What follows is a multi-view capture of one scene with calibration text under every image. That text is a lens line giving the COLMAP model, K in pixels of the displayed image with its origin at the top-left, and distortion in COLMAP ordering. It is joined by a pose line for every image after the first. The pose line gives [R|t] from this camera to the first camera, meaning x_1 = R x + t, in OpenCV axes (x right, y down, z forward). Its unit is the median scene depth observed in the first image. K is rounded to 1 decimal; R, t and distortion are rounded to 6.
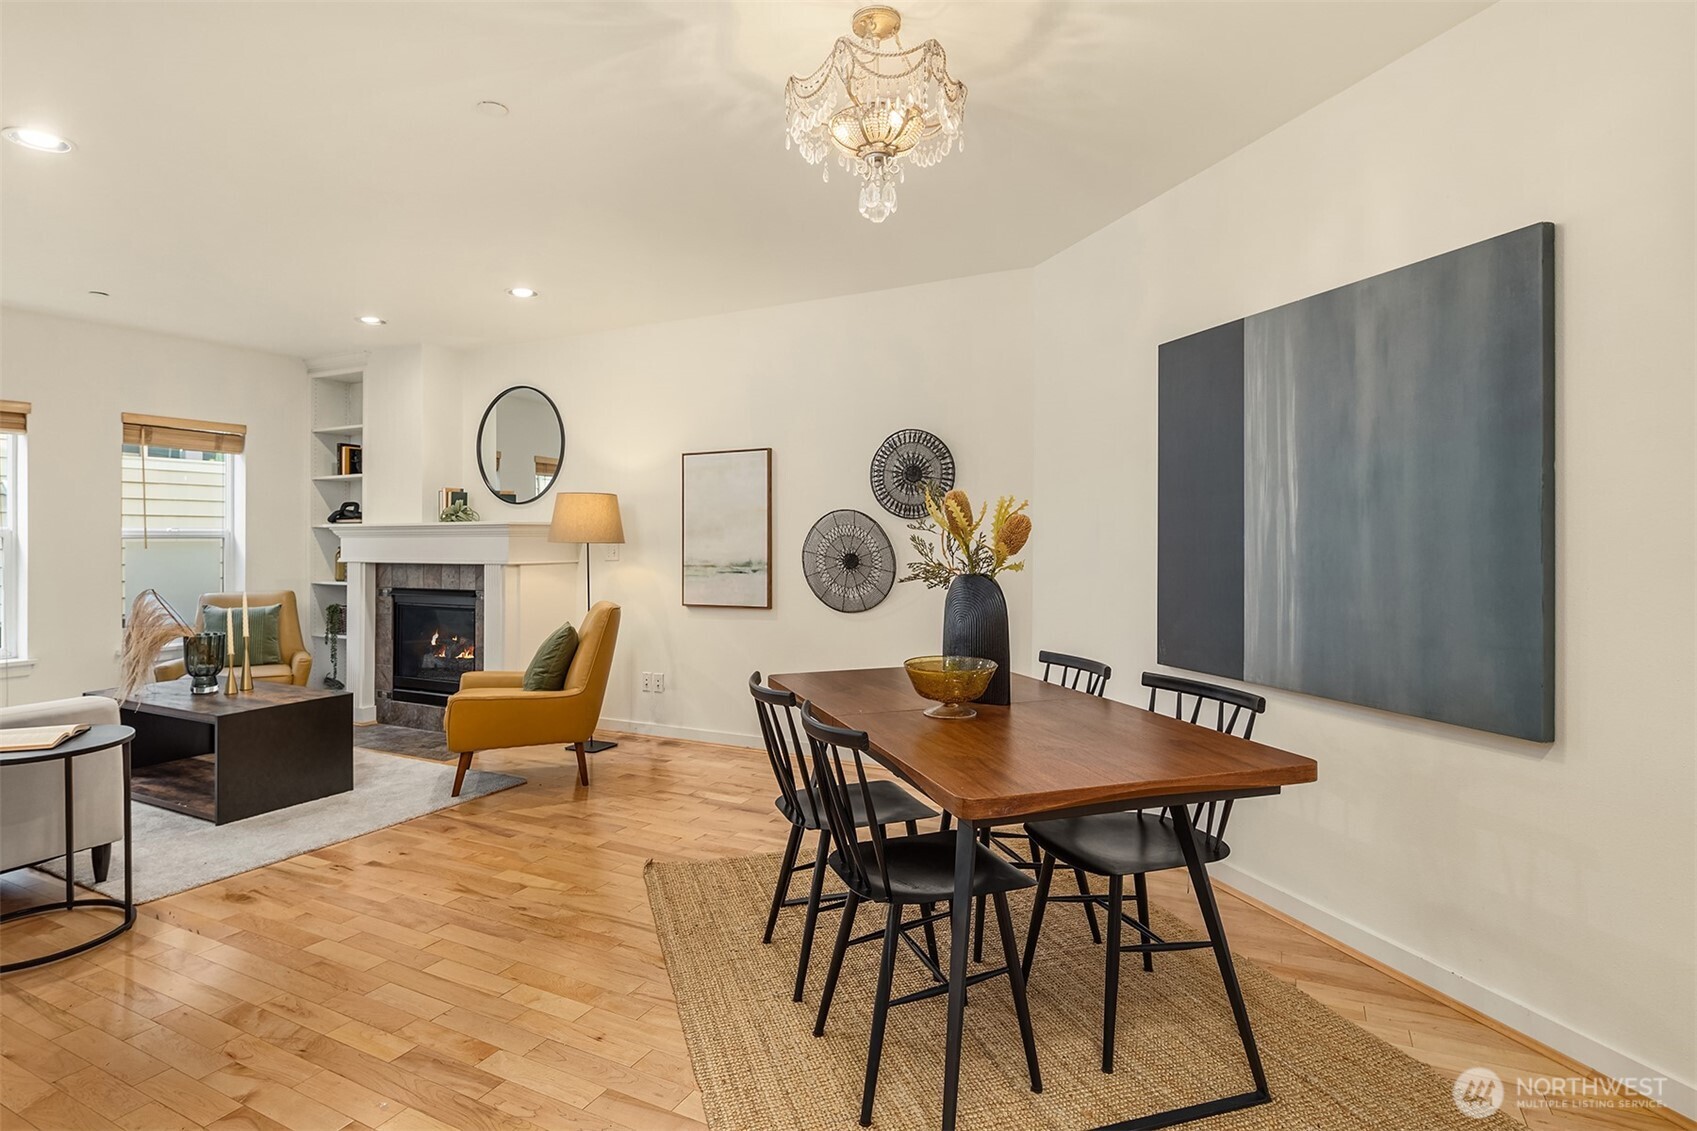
lens RADIAL K [[877.9, 0, 812.1], [0, 877.9, 535.2], [0, 0, 1]] dist [0.002084, -0.001489]
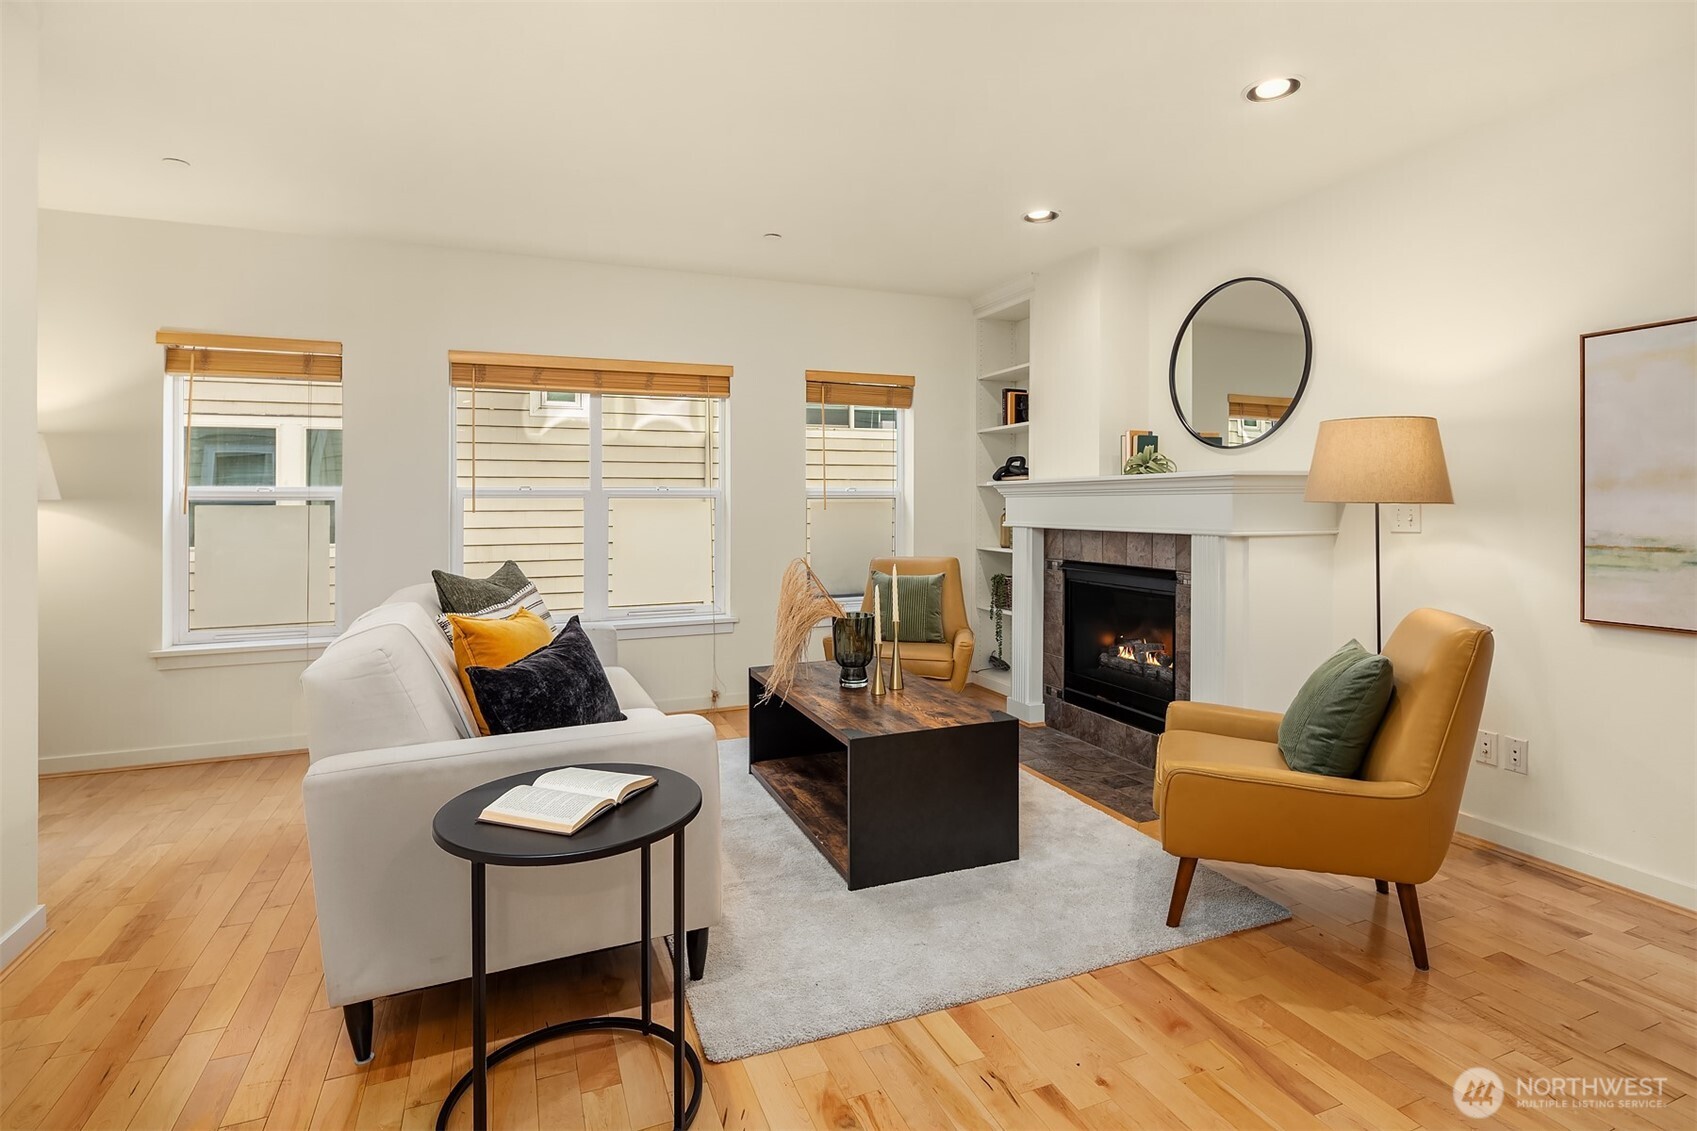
lens RADIAL K [[841.4, 0, 844.3], [0, 841.4, 500.7], [0, 0, 1]] dist [0.000842, 0.001030]
pose [[0.772316, -0.001078, -0.635237, -0.178281], [0.003255, 0.999992, 0.002260, 0.004686], [0.635230, -0.003813, 0.772314, 0.345543]]
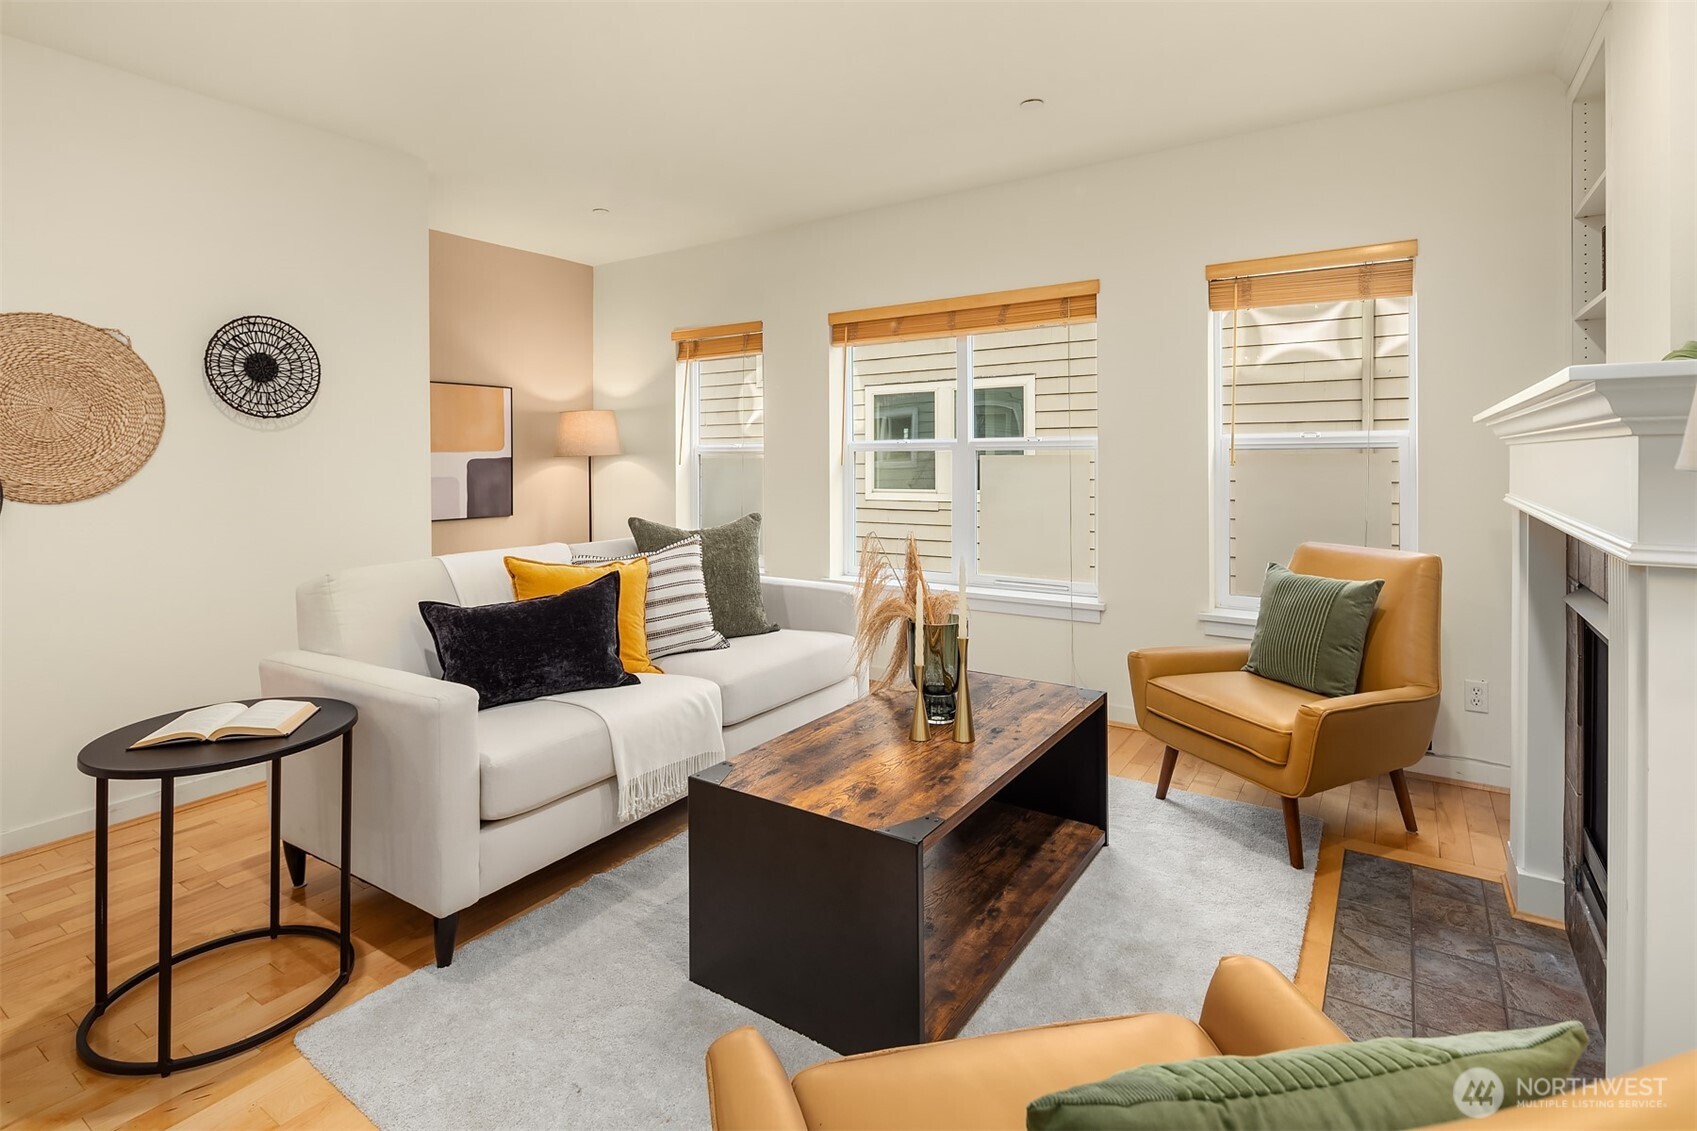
lens RADIAL K [[841.4, 0, 847.0], [0, 841.4, 443.3], [0, 0, 1]] dist [0.000842, 0.001030]
pose [[-0.100789, -0.010115, -0.994856, -0.118484], [0.009396, 0.999894, -0.011118, 0.004278], [0.994863, -0.010468, -0.100683, 0.895045]]
